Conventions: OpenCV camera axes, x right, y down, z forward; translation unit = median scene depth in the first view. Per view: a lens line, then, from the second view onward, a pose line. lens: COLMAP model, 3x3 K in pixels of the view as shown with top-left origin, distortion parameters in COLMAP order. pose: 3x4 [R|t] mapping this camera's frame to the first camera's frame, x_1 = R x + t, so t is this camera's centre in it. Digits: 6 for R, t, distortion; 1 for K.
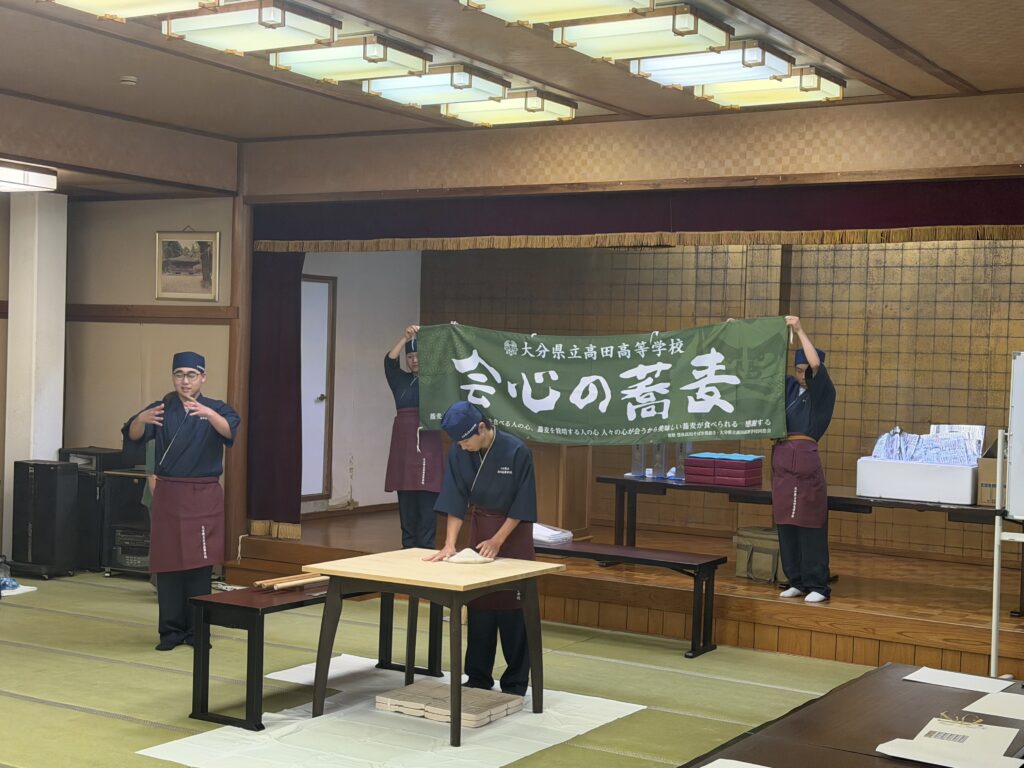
lens RADIAL K [[1485.9, 0, 512.0], [0, 1485.9, 384.0], [0, 0, 1]] dist [0.118099, -0.048378]
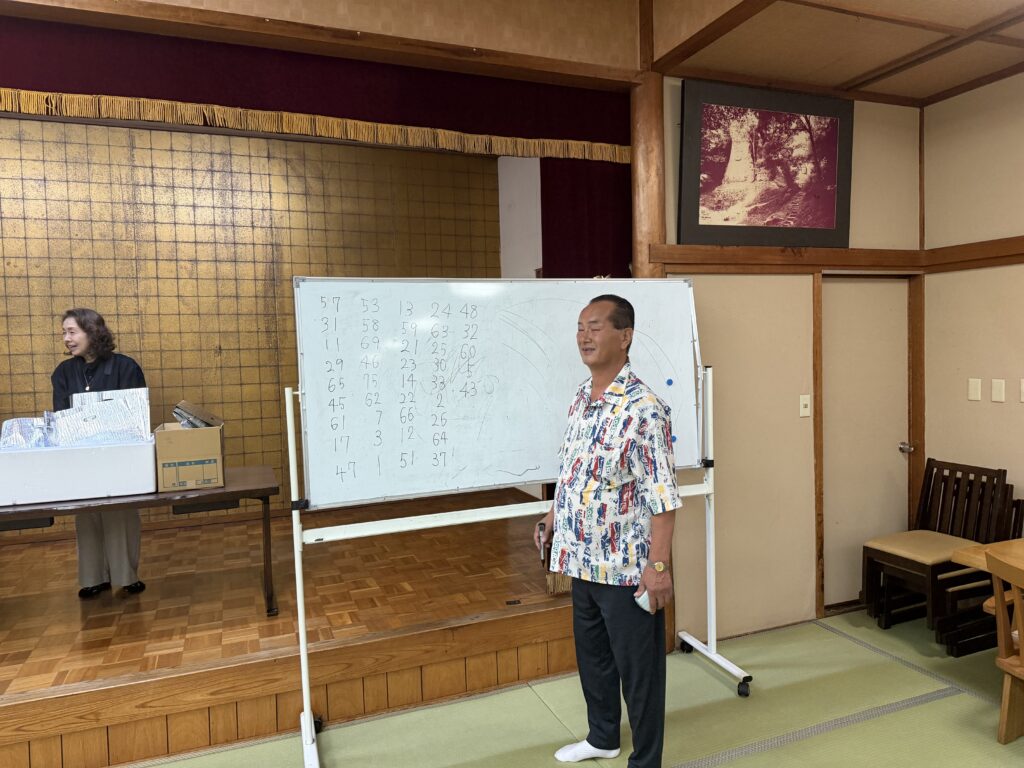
lens RADIAL K [[717.3, 0, 512.0], [0, 717.3, 384.0], [0, 0, 1]] dist [0.030035, -0.040303]
pose [[0.604270, -0.086836, 0.792034, 0.089136], [0.060991, 0.996168, 0.062685, 0.010229], [-0.794442, 0.010428, 0.607250, 0.518454]]
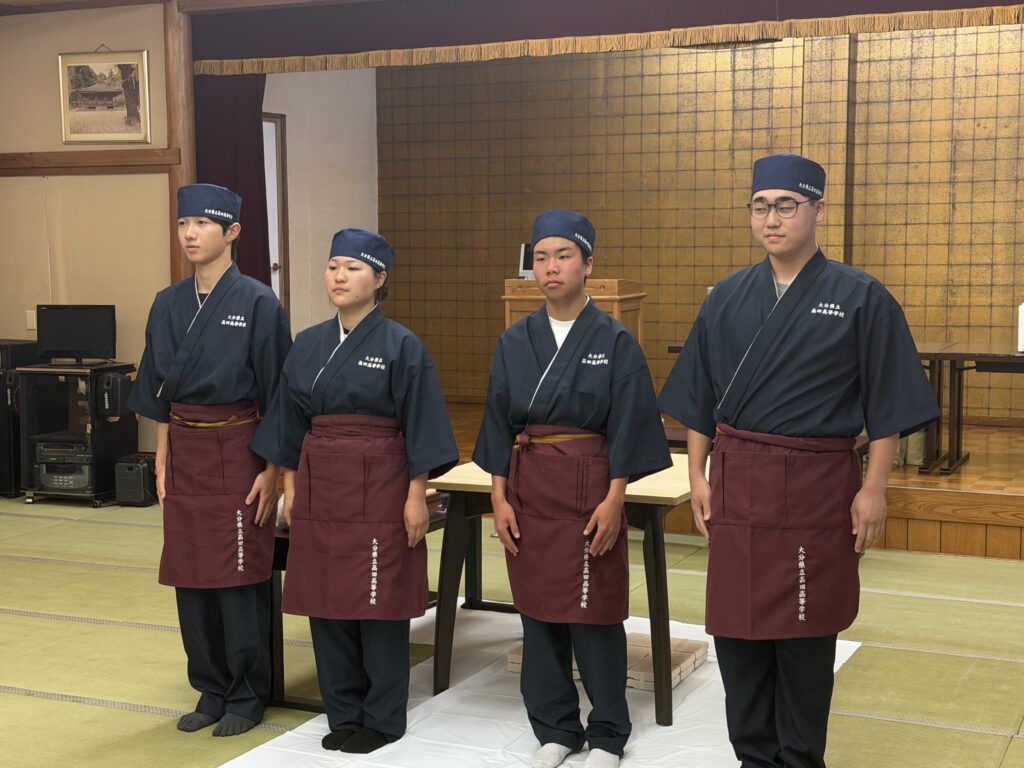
lens RADIAL K [[1525.9, 0, 512.0], [0, 1525.9, 384.0], [0, 0, 1]] dist [0.157988, -0.252686]
pose [[0.993001, -0.046559, 0.108543, -0.104101], [0.038430, 0.996381, 0.075822, 0.015760], [-0.111680, -0.071120, 0.991196, 0.180317]]
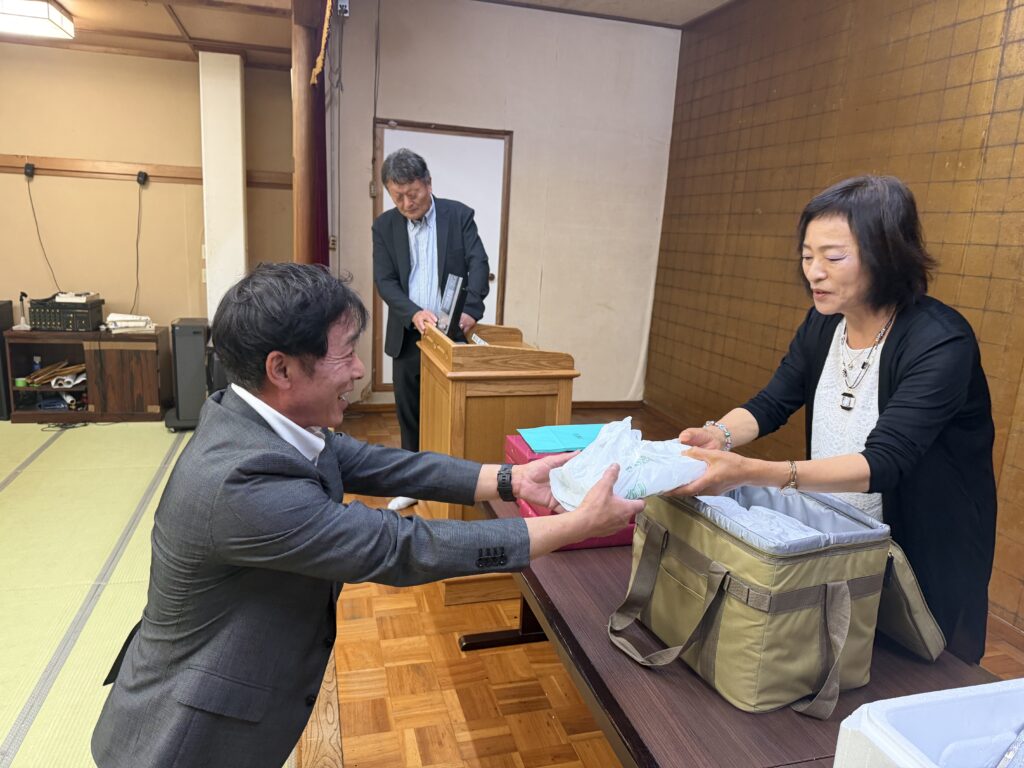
lens RADIAL K [[729.4, 0, 512.0], [0, 729.4, 384.0], [0, 0, 1]] dist [0.043134, -0.060547]
pose [[0.726979, 0.149674, -0.670148, 0.199574], [-0.046497, 0.984445, 0.169430, -0.001824], [0.685083, -0.092013, 0.722630, 0.771139]]
